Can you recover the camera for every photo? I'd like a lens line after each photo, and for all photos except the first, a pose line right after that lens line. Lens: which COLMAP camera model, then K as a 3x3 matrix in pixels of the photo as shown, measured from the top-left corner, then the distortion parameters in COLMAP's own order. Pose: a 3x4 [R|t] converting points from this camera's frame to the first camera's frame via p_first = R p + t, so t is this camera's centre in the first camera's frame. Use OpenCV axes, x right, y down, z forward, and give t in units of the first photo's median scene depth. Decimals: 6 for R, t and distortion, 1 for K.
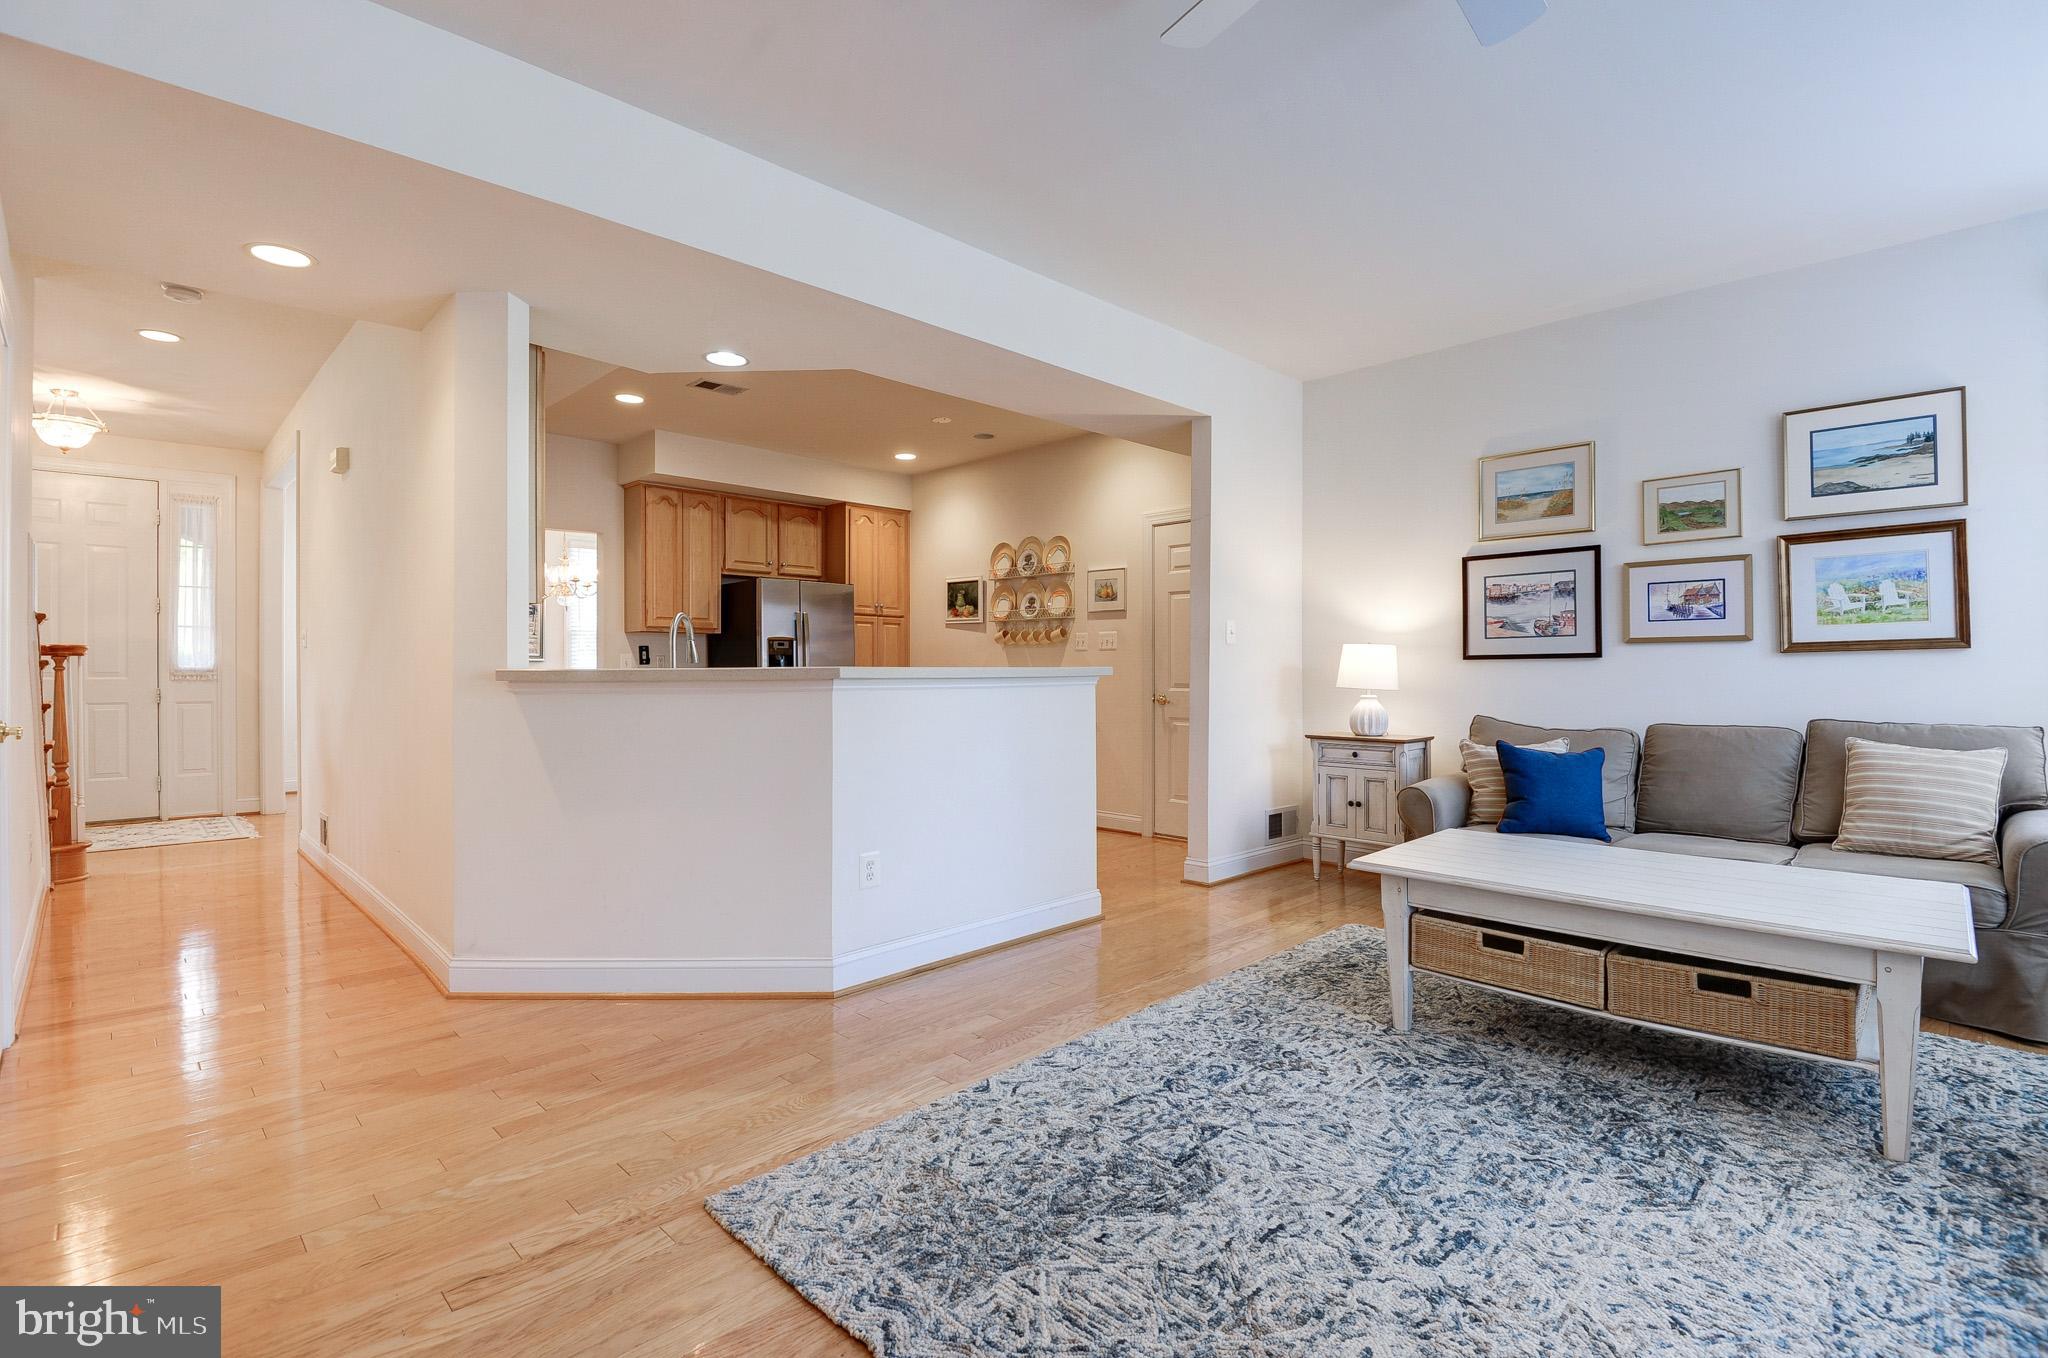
lens RADIAL K [[948.8, 0, 1021.0], [0, 948.8, 667.6], [0, 0, 1]] dist [-0.019717, -0.001938]
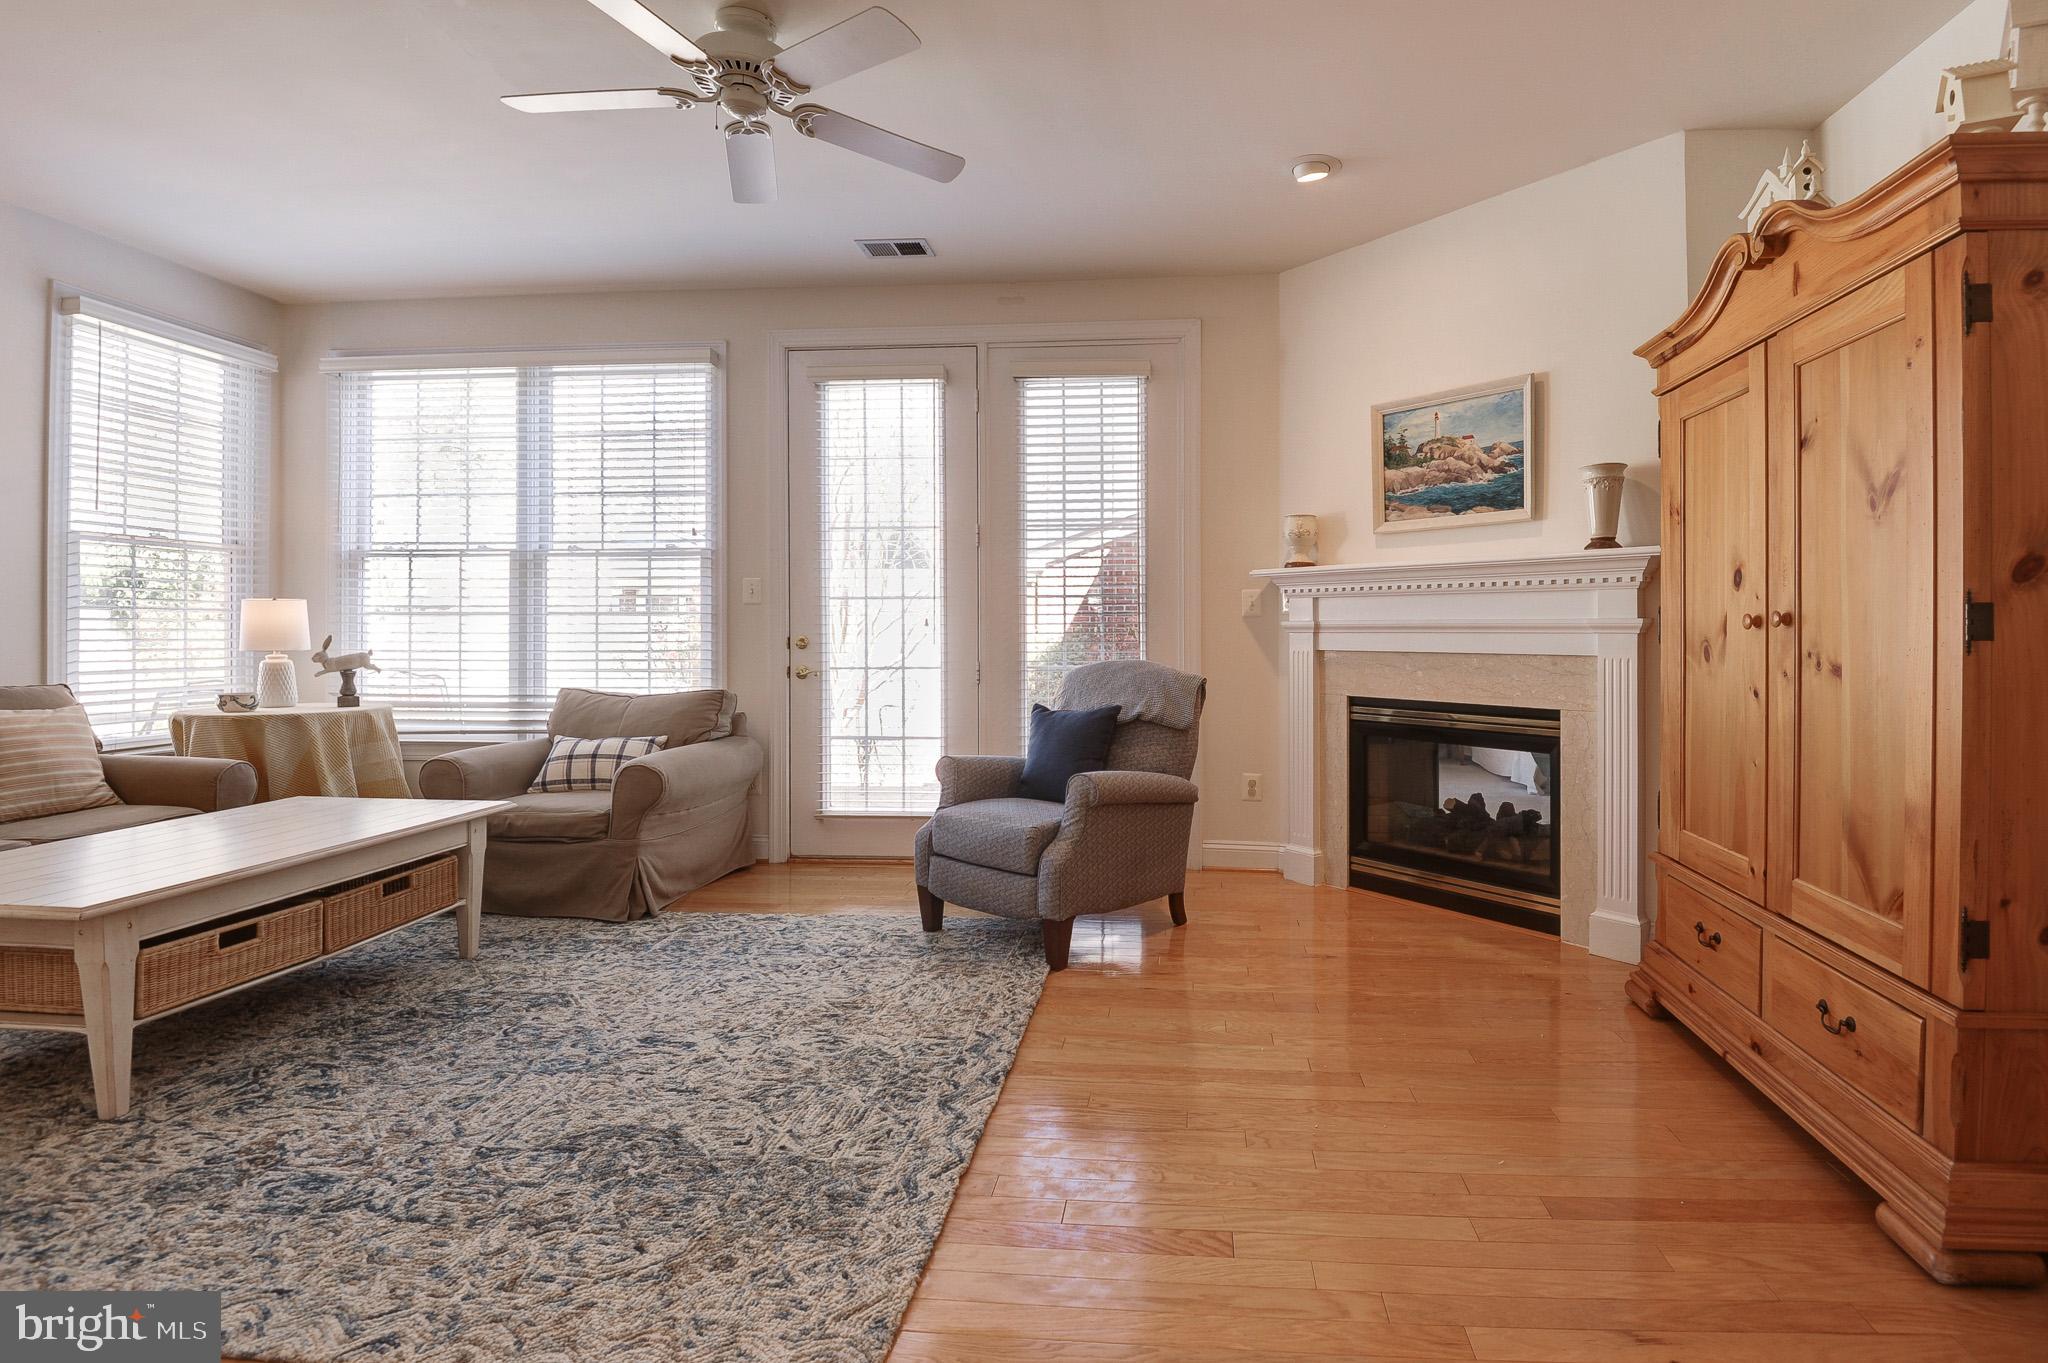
lens RADIAL K [[1029.1, 0, 1083.6], [0, 1029.1, 632.3], [0, 0, 1]] dist [-0.004456, -0.006657]
pose [[-0.643843, 0.002175, 0.765155, -0.842797], [-0.005267, 0.999960, -0.007275, 0.005753], [-0.765140, -0.008714, -0.643805, 1.125766]]
